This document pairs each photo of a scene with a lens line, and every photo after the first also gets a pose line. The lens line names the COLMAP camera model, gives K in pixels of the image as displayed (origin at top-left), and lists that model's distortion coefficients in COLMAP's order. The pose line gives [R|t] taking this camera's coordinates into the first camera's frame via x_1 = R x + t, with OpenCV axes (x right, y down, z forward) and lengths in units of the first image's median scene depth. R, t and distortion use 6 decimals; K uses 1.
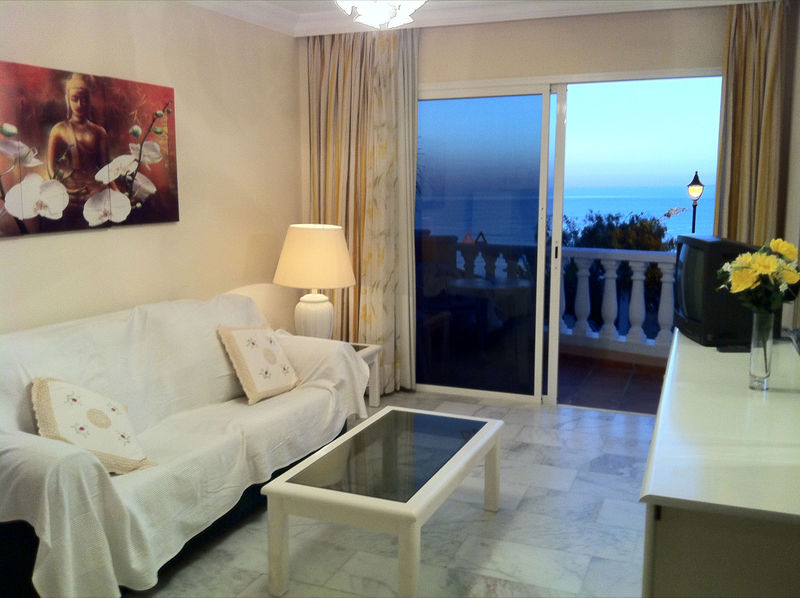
lens RADIAL K [[777.7, 0, 405.2], [0, 777.7, 302.3], [0, 0, 1]] dist [0.045267, 0.000000]
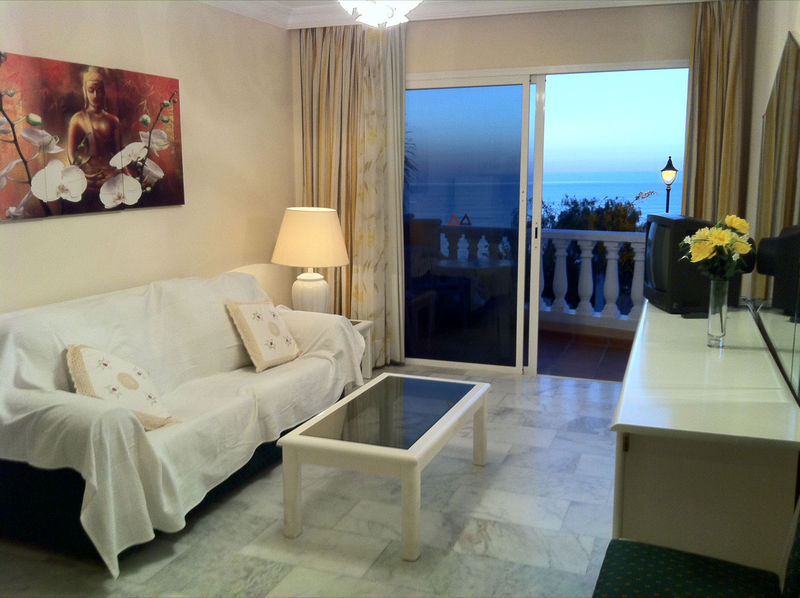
lens RADIAL K [[777.7, 0, 399.6], [0, 777.7, 299.9], [0, 0, 1]] dist [0.045267, 0.000000]
pose [[0.999733, -0.006341, 0.022217, -0.018541], [0.006011, 0.999871, 0.014889, 0.011521], [-0.022308, -0.014752, 0.999642, -0.068498]]
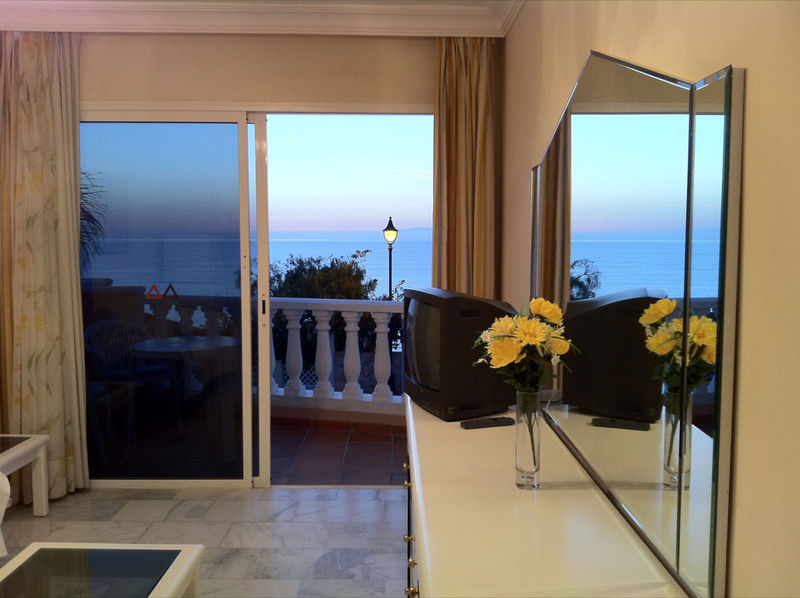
lens RADIAL K [[777.7, 0, 405.5], [0, 777.7, 301.1], [0, 0, 1]] dist [0.045267, 0.000000]
pose [[0.929437, -0.028662, 0.367865, 0.025583], [0.049180, 0.997706, -0.046519, -0.023783], [-0.365688, 0.061328, 0.928715, 0.153502]]
